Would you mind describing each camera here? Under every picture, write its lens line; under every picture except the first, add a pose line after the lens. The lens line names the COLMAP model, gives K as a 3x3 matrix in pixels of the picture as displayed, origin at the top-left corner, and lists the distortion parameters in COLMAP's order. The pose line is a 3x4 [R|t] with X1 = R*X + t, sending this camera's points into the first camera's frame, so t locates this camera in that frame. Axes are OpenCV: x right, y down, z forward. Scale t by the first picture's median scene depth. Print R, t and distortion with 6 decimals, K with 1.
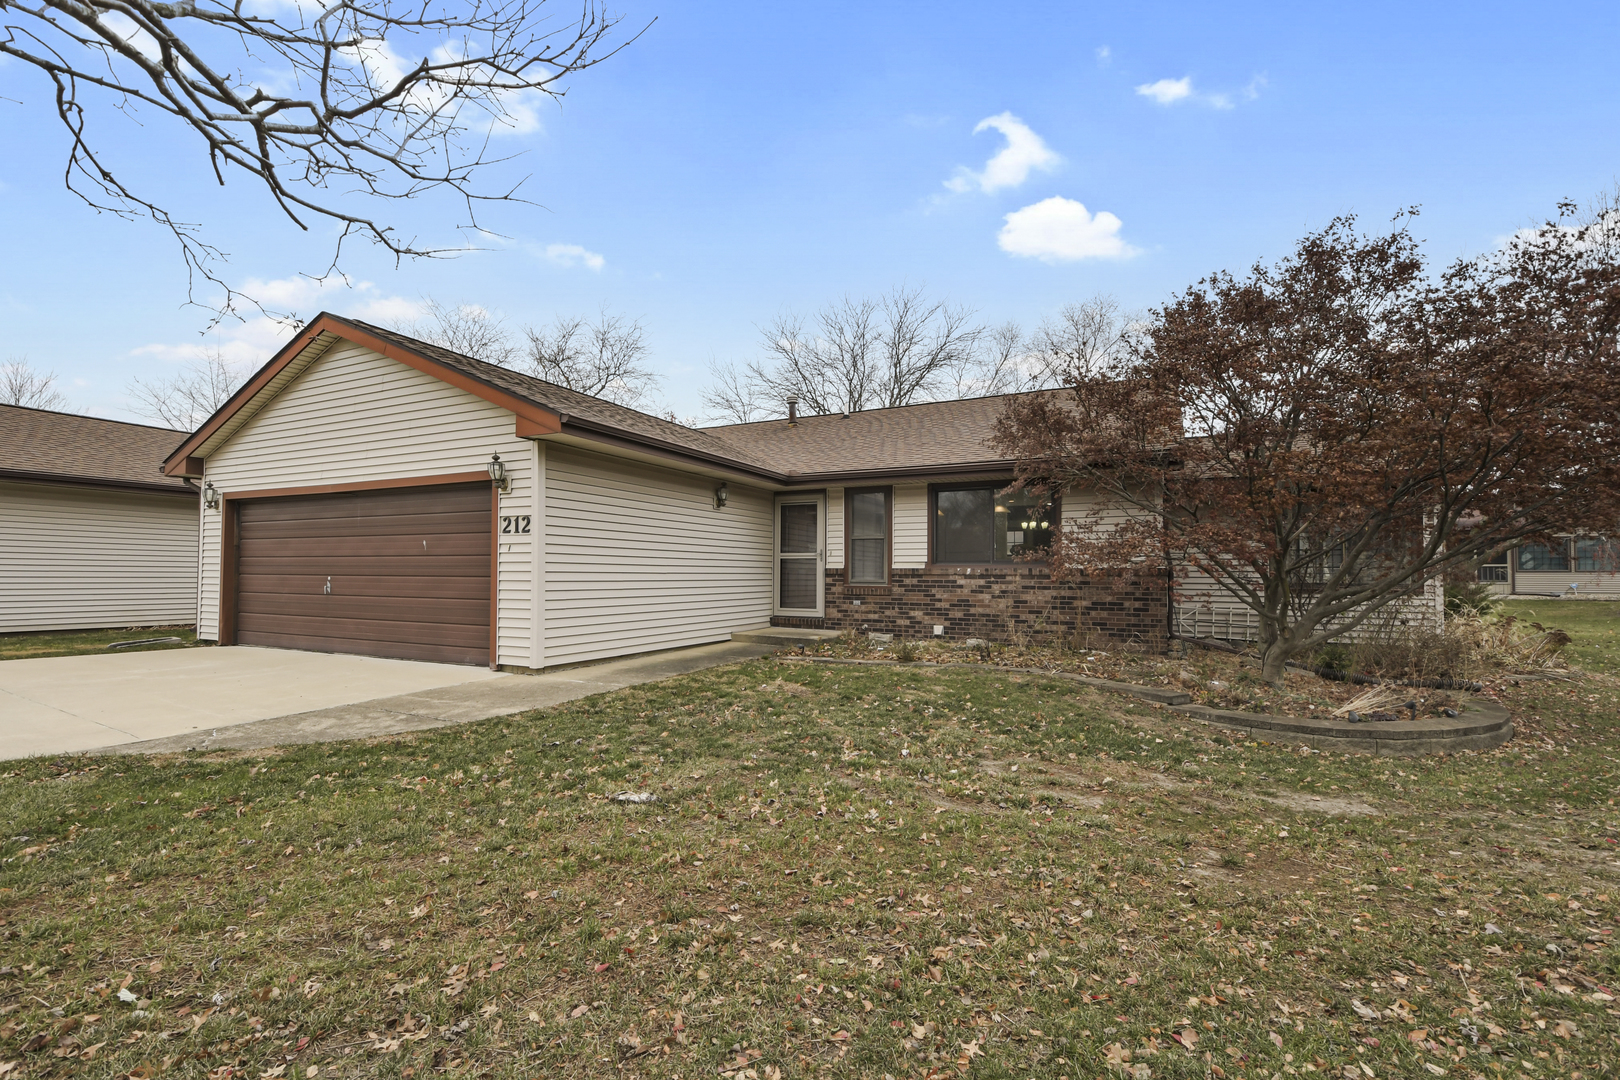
lens RADIAL K [[714.0, 0, 809.4], [0, 714.0, 547.0], [0, 0, 1]] dist [0.003509, -0.001826]
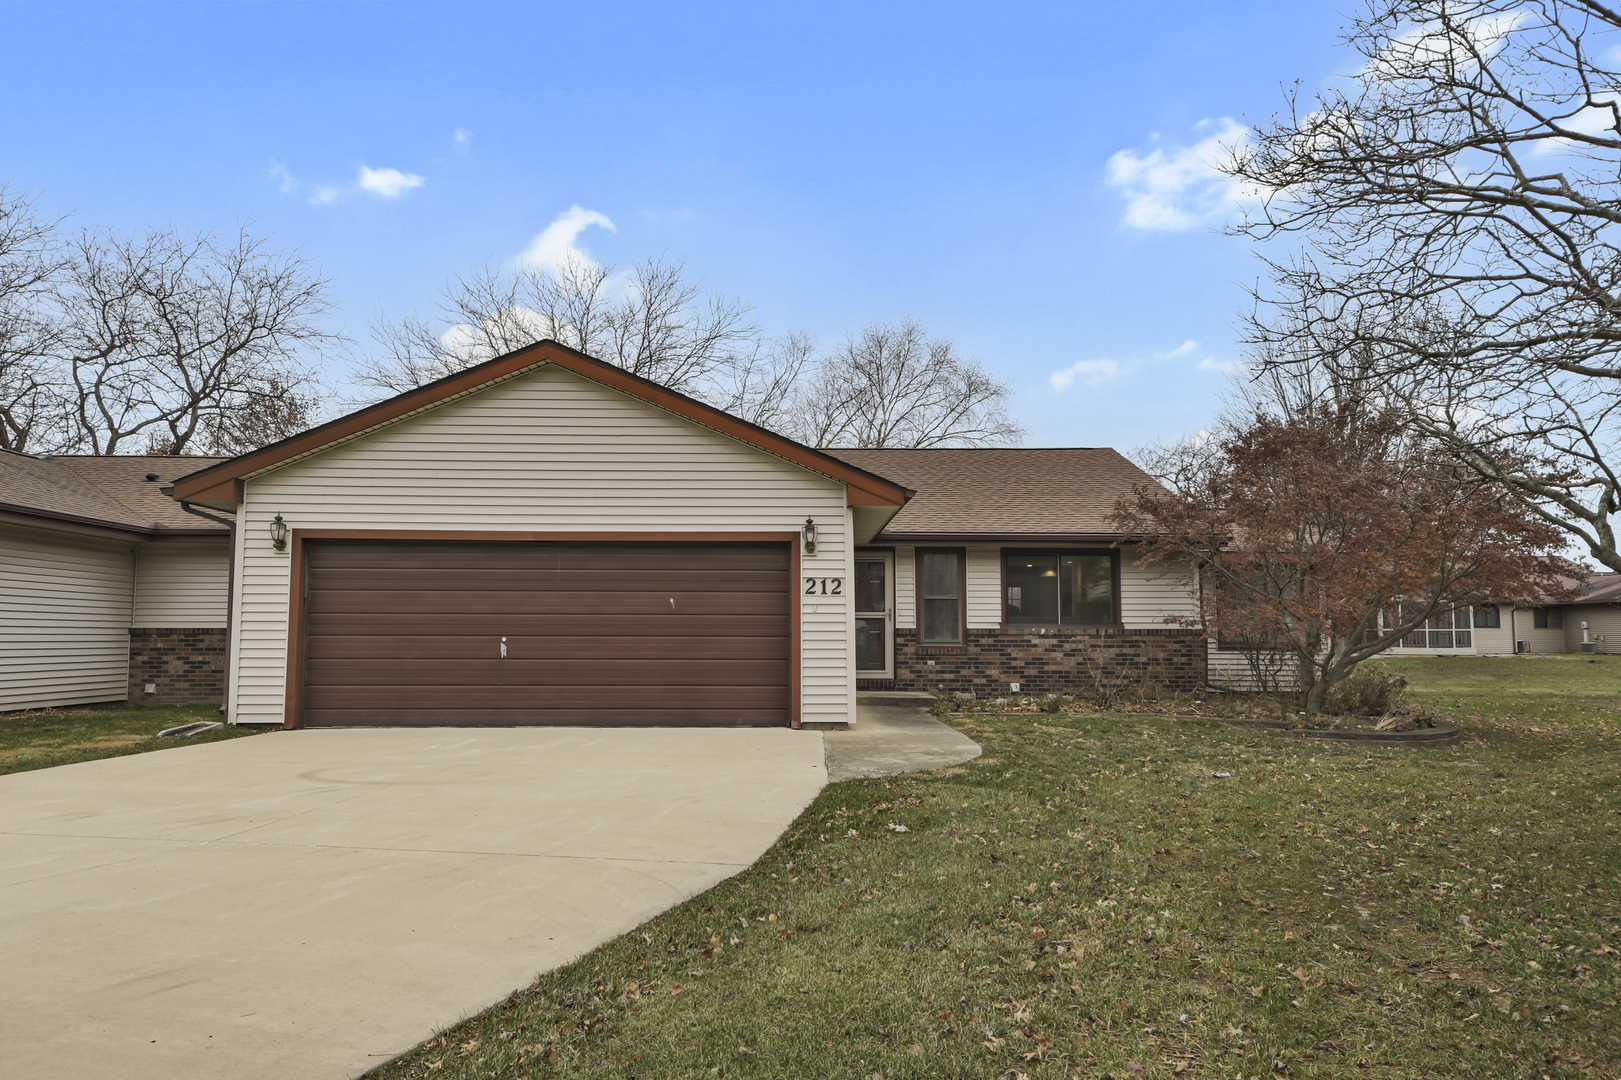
lens RADIAL K [[1046.6, 0, 811.5], [0, 1046.6, 539.3], [0, 0, 1]] dist [0.008360, 0.000999]
pose [[0.890982, 0.040805, 0.452202, -0.809933], [-0.016418, 0.998198, -0.057723, -0.007968], [-0.453742, 0.044006, 0.890046, -0.256023]]
